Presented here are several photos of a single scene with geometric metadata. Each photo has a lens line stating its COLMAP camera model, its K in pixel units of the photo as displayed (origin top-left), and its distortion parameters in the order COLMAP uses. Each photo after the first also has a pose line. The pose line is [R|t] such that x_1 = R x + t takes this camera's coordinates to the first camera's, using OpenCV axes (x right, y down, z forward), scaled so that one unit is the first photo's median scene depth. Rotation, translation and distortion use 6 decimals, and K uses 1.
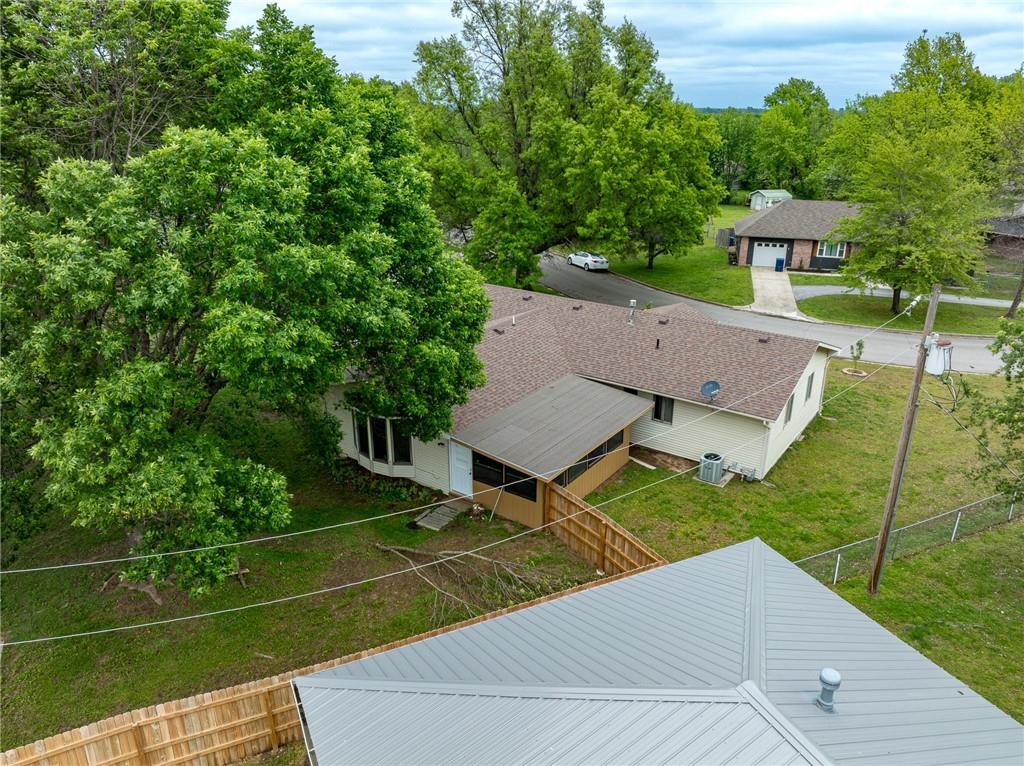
lens RADIAL K [[719.1, 0, 512.0], [0, 719.1, 383.0], [0, 0, 1]] dist [-0.029856, -0.006213]
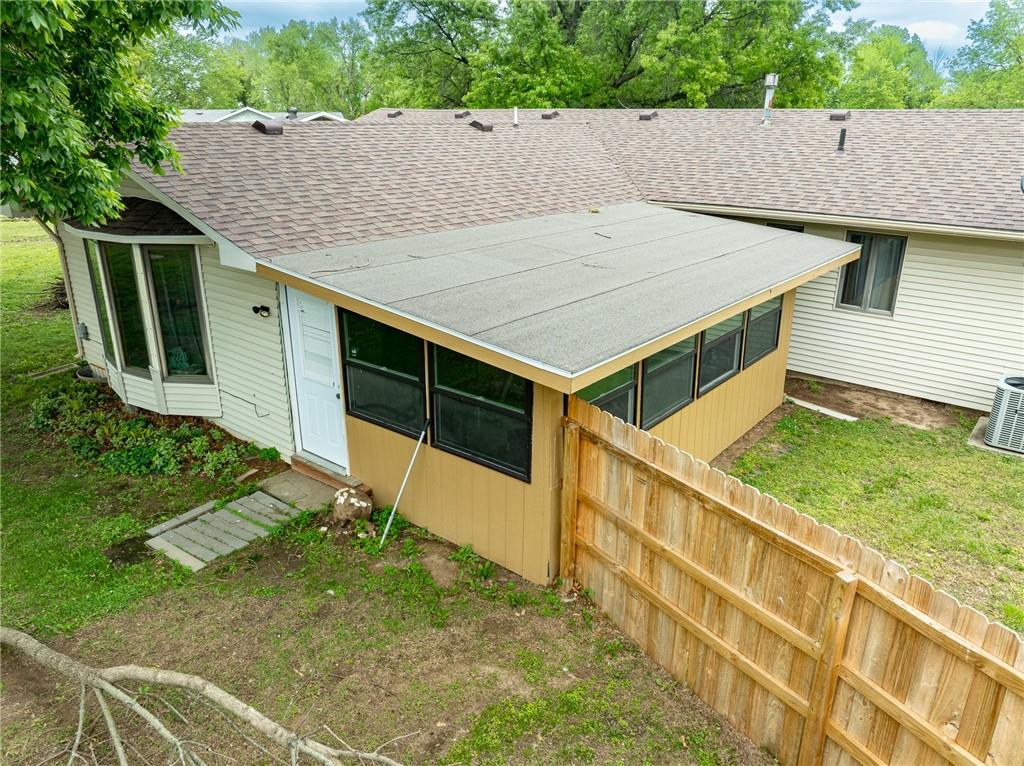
lens RADIAL K [[719.1, 0, 512.0], [0, 719.1, 383.0], [0, 0, 1]] dist [-0.029856, -0.006213]
pose [[0.998040, 0.022176, -0.058518, 0.040115], [-0.023303, 0.999554, -0.018650, 0.126021], [0.058078, 0.019977, 0.998112, 0.685965]]
